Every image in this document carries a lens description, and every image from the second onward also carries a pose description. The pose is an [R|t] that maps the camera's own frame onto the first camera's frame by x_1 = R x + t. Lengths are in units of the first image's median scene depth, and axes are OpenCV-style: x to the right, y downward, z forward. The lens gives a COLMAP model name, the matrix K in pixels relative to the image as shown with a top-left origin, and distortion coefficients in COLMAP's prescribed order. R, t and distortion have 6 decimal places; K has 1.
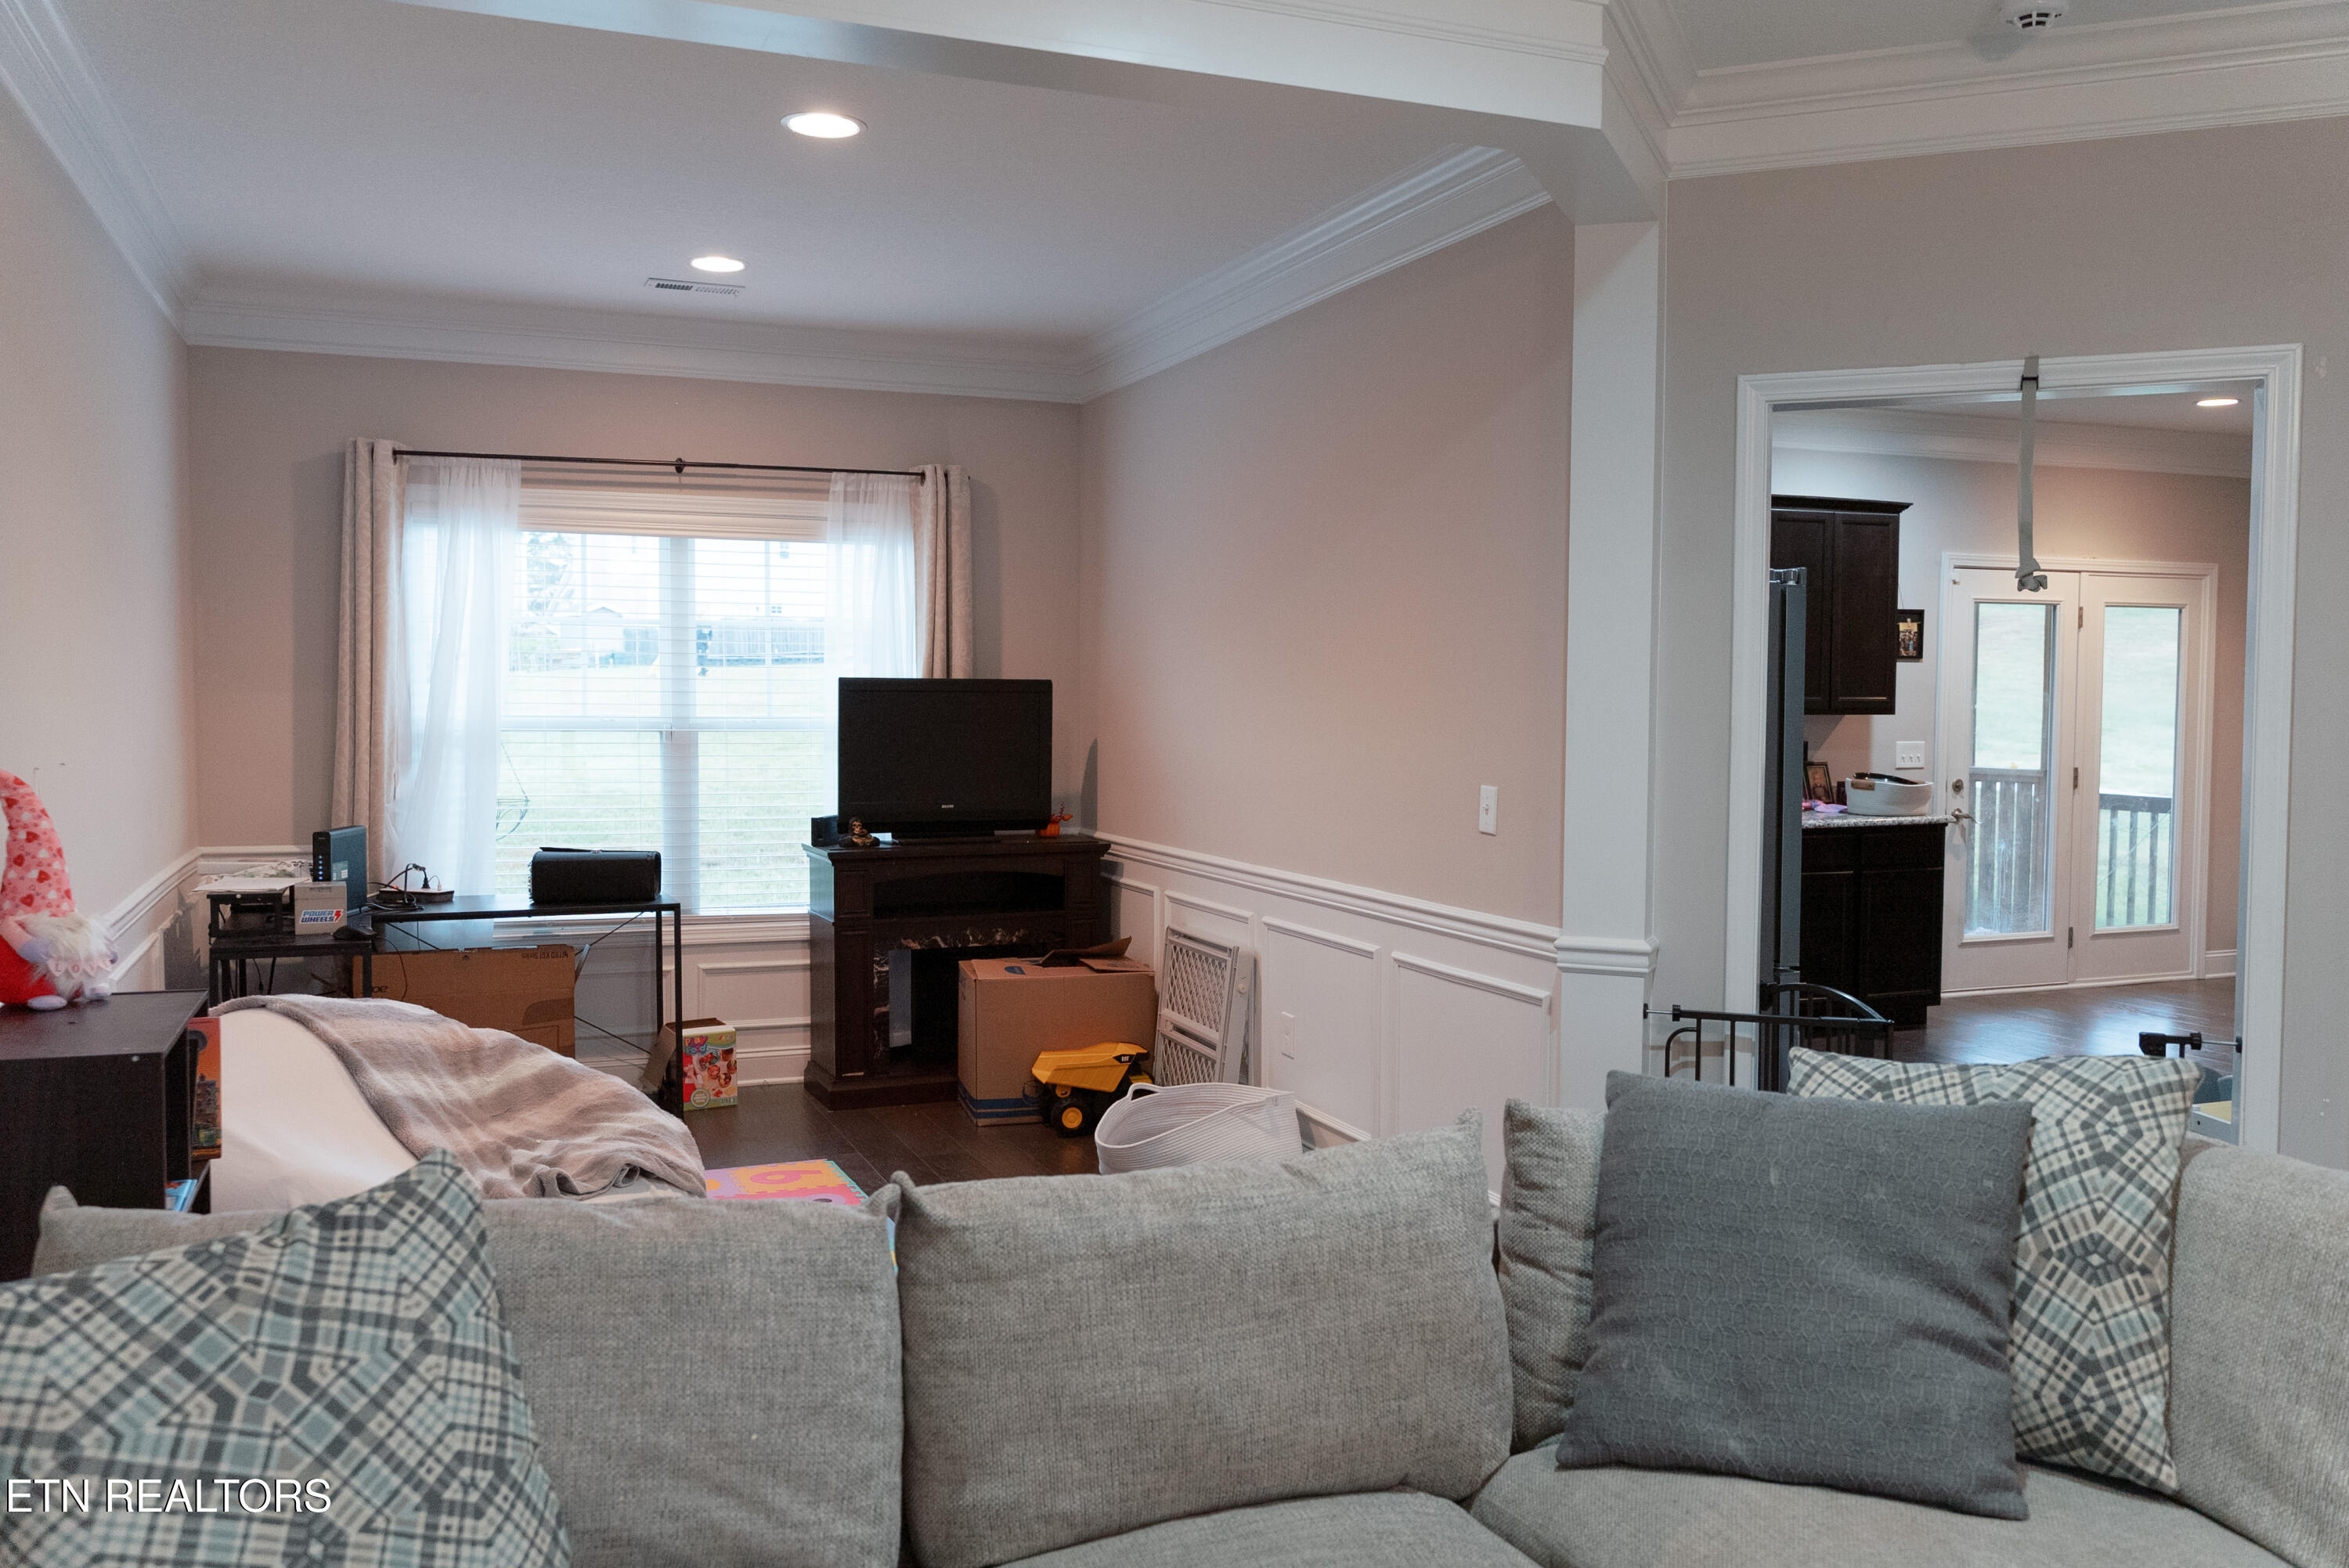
lens RADIAL K [[1876.0, 0, 1174.4], [0, 1876.0, 780.9], [0, 0, 1]] dist [-0.001152, -0.000225]
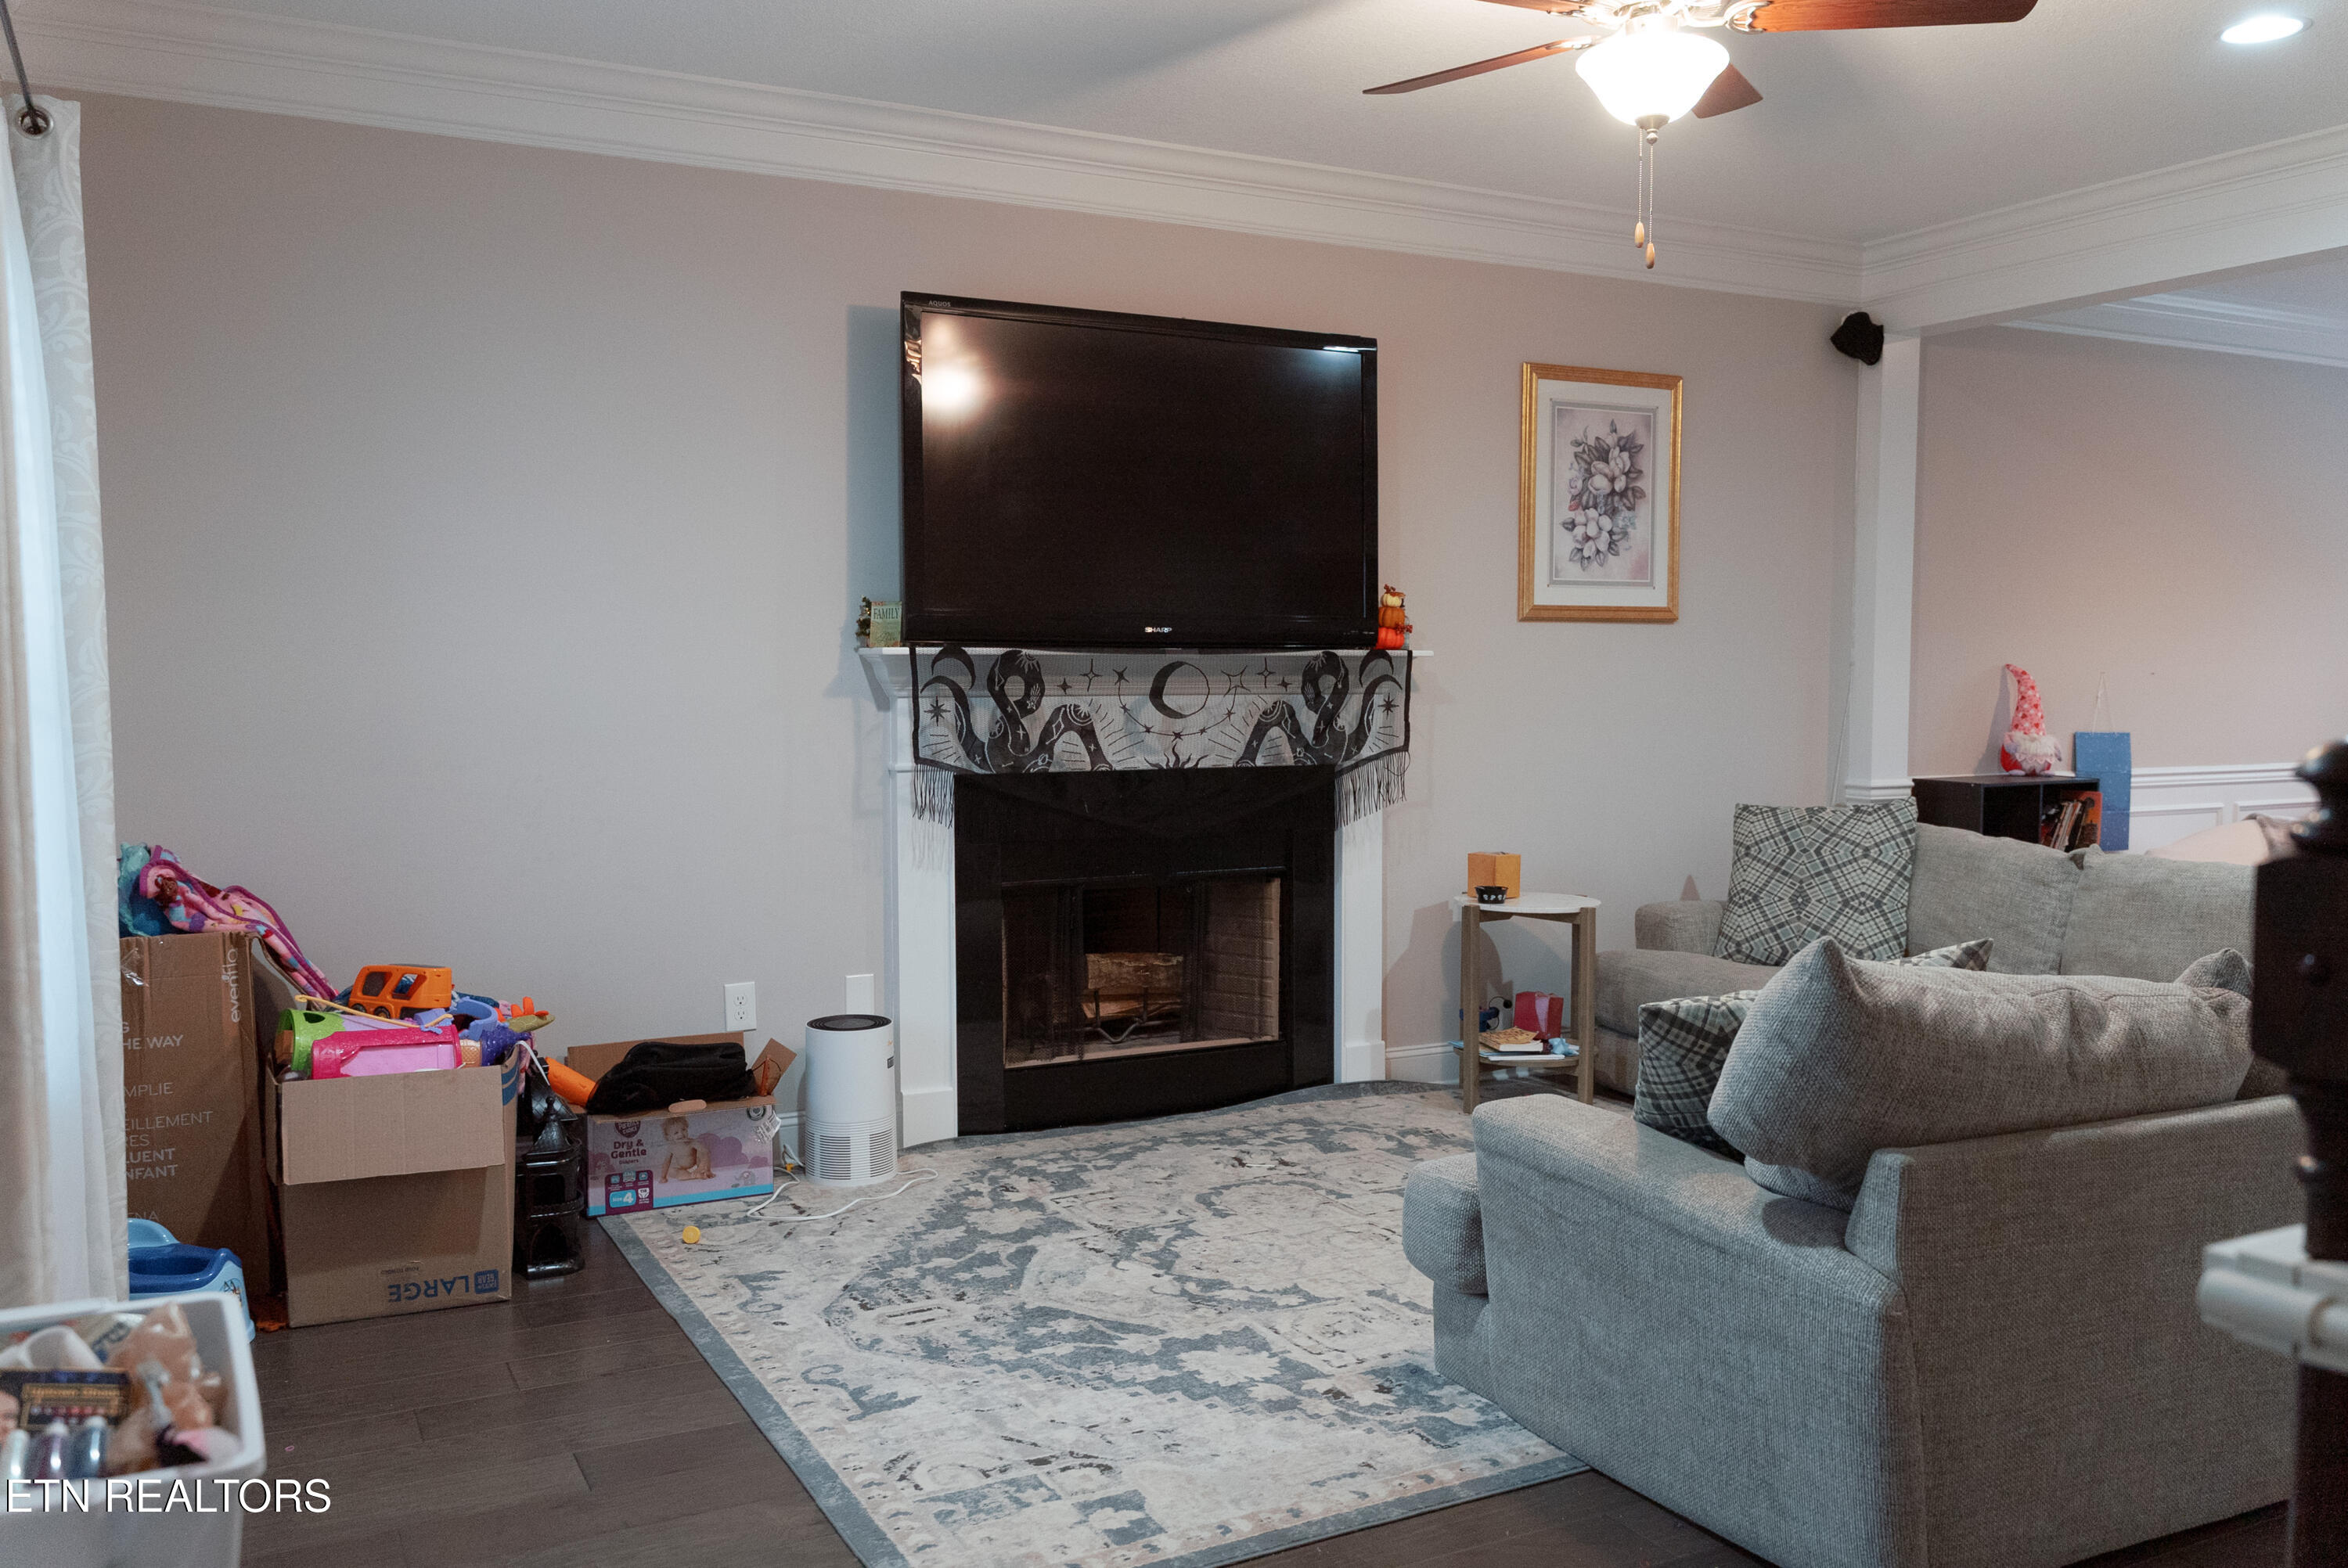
lens RADIAL K [[1875.1, 0, 1172.3], [0, 1875.1, 786.7], [0, 0, 1]] dist [-0.001152, -0.000225]
pose [[0.099407, 0.059171, -0.993286, 2.297852], [-0.047683, 0.997367, 0.054642, 0.095749], [0.993904, 0.041931, 0.101967, -0.322969]]
